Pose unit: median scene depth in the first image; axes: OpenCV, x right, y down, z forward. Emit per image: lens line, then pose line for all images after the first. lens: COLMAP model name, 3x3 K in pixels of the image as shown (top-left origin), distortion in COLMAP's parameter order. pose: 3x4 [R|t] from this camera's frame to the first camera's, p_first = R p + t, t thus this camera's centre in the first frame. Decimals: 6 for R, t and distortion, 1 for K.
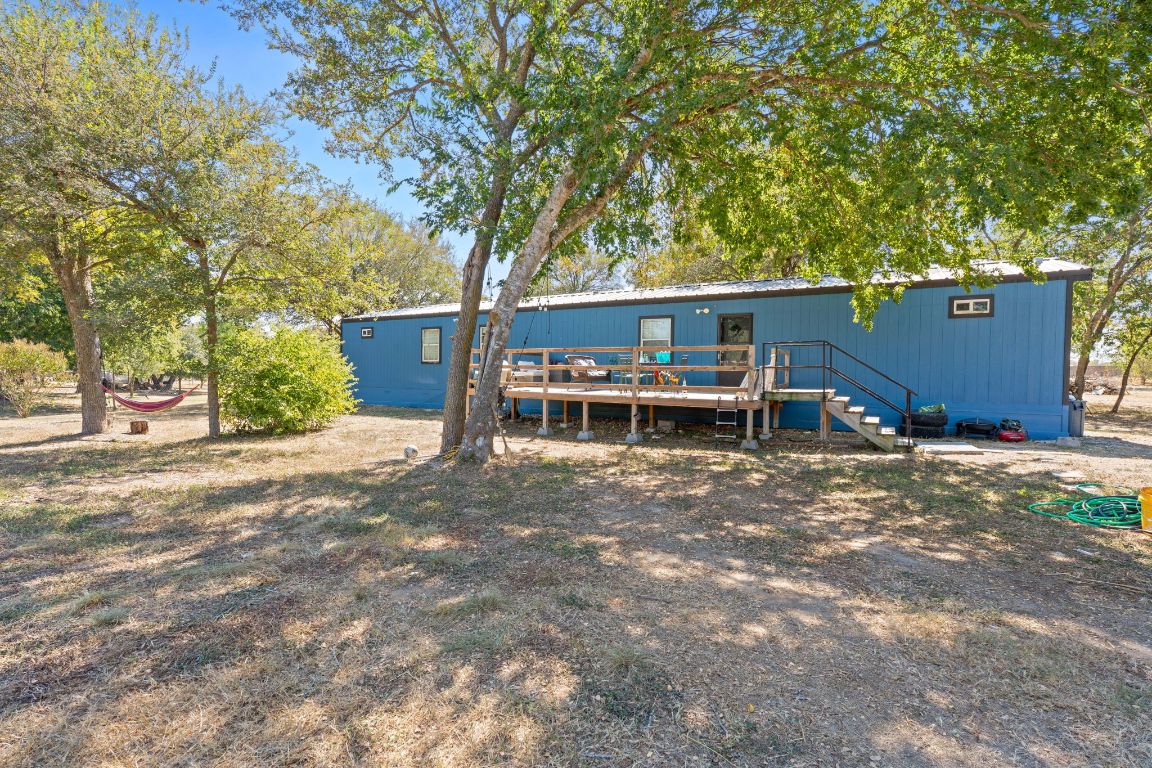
lens RADIAL K [[537.9, 0, 577.7], [0, 537.9, 368.7], [0, 0, 1]] dist [-0.002358, -0.000038]
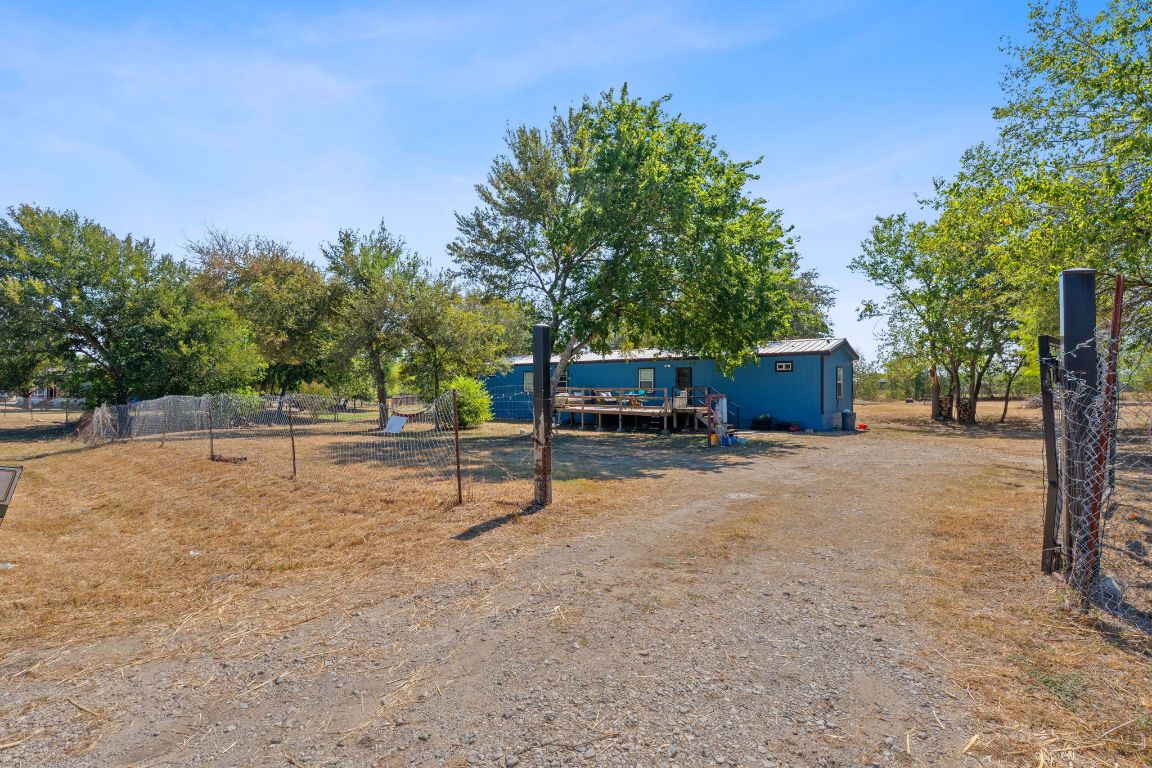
lens RADIAL K [[537.9, 0, 577.7], [0, 537.9, 368.7], [0, 0, 1]] dist [-0.002358, -0.000038]
pose [[0.984205, -0.018142, -0.176103, 0.287081], [0.012610, 0.999393, -0.032484, -0.045282], [0.176585, 0.029750, 0.983836, -1.040008]]
